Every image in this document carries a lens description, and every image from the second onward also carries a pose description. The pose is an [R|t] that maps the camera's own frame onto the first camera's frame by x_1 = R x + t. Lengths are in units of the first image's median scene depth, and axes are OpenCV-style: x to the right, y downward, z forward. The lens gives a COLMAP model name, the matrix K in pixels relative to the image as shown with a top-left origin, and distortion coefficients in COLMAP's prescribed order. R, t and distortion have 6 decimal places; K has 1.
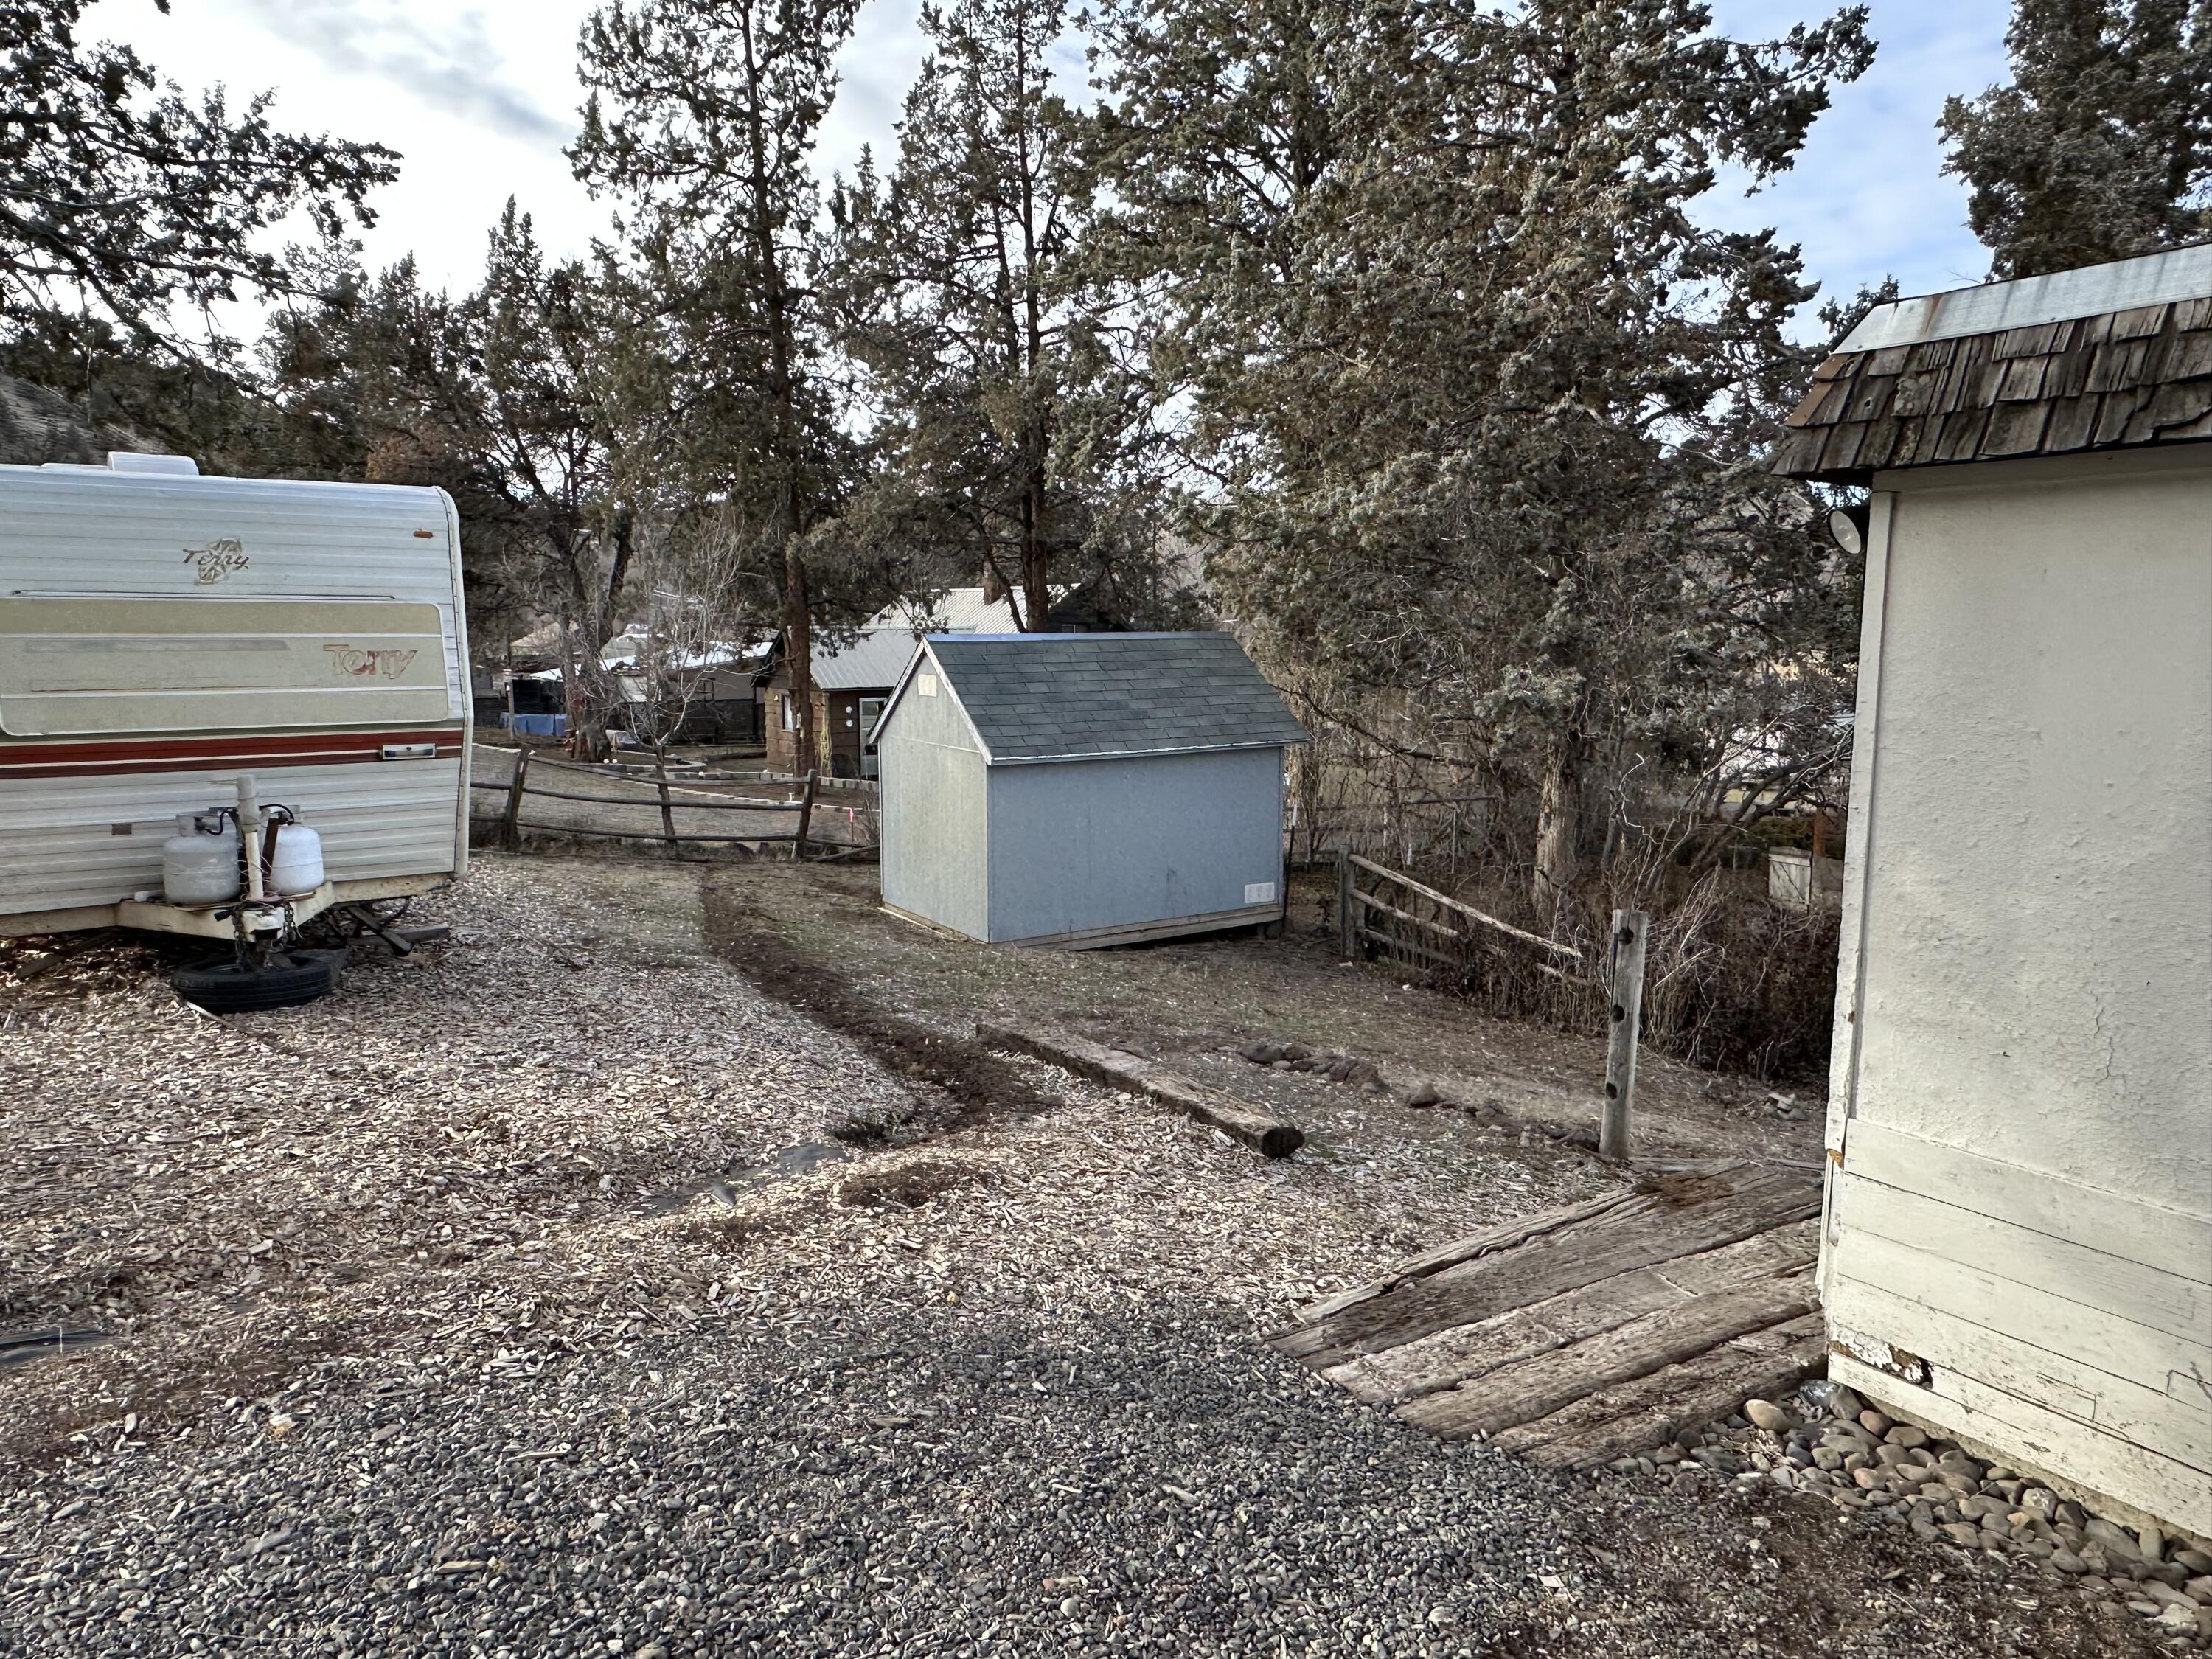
lens RADIAL K [[1499.7, 0, 1106.6], [0, 1499.7, 833.5], [0, 0, 1]] dist [-0.002282, 0.000417]
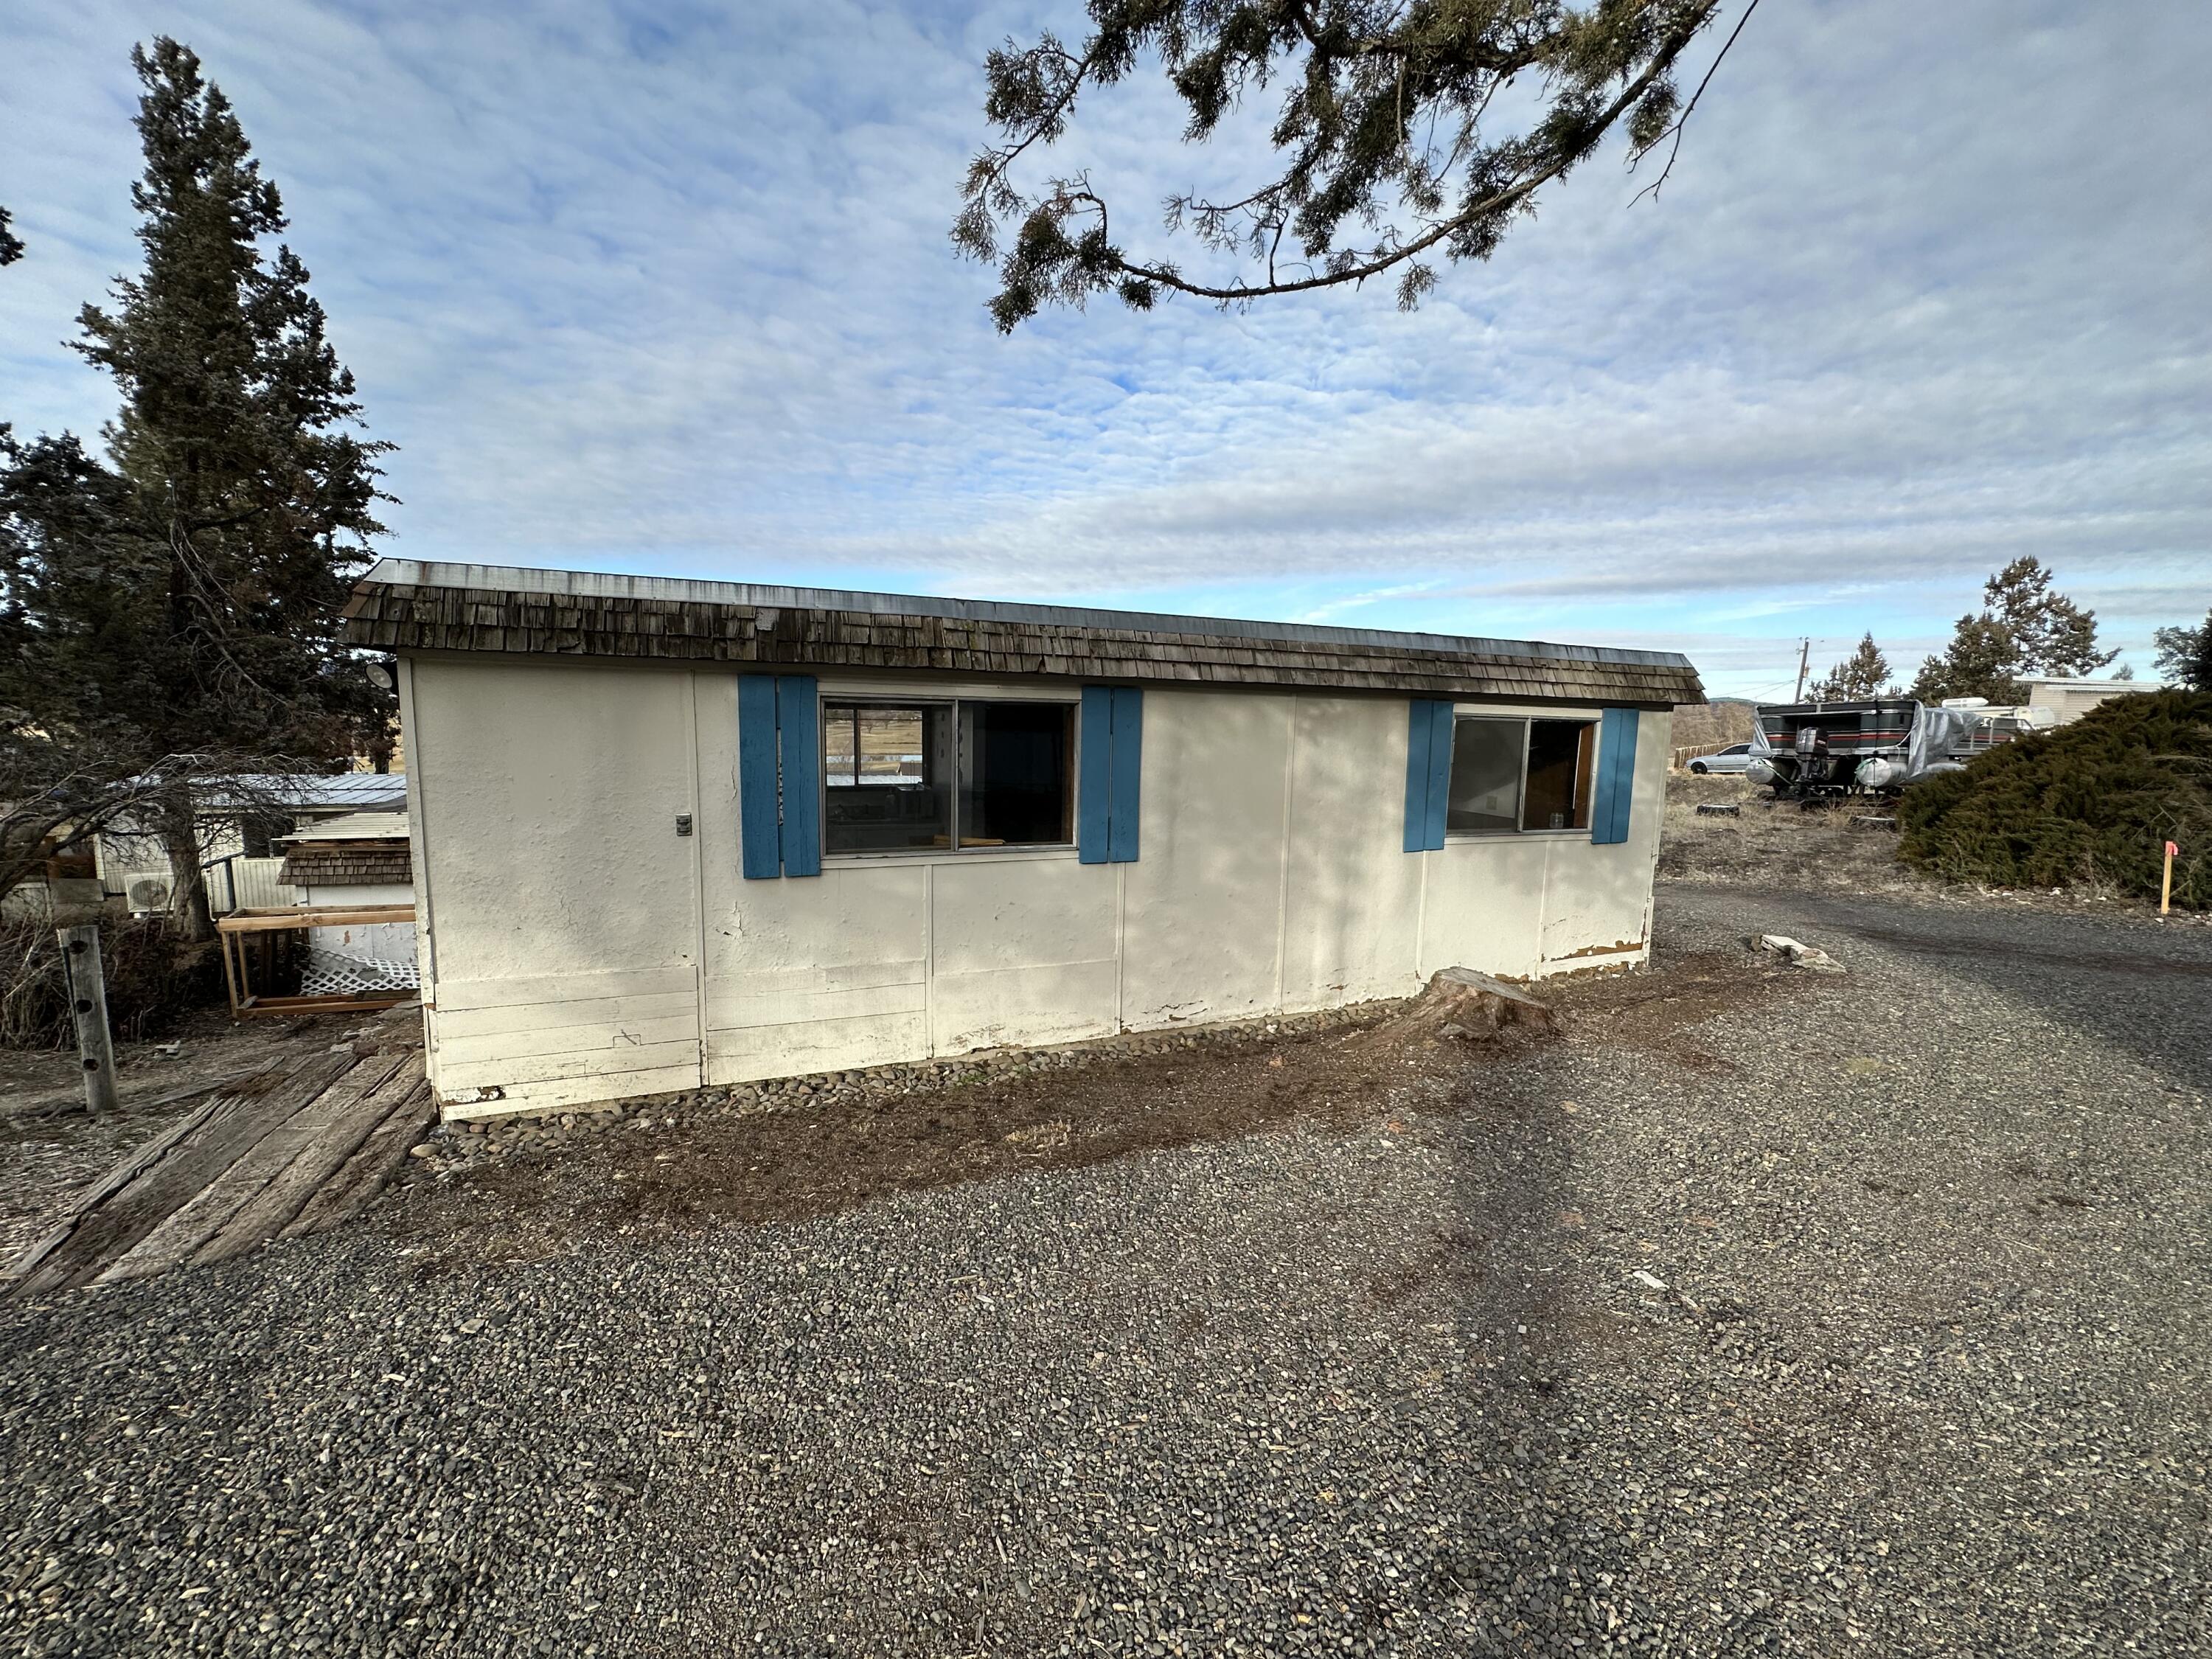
lens RADIAL K [[888.1, 0, 1106.9], [0, 888.1, 828.4], [0, 0, 1]] dist [0.000159, 0.000028]
pose [[0.200461, -0.117275, 0.972657, -0.413049], [0.107641, 0.989435, 0.097113, -0.024360], [-0.973770, 0.085230, 0.210967, -0.092091]]
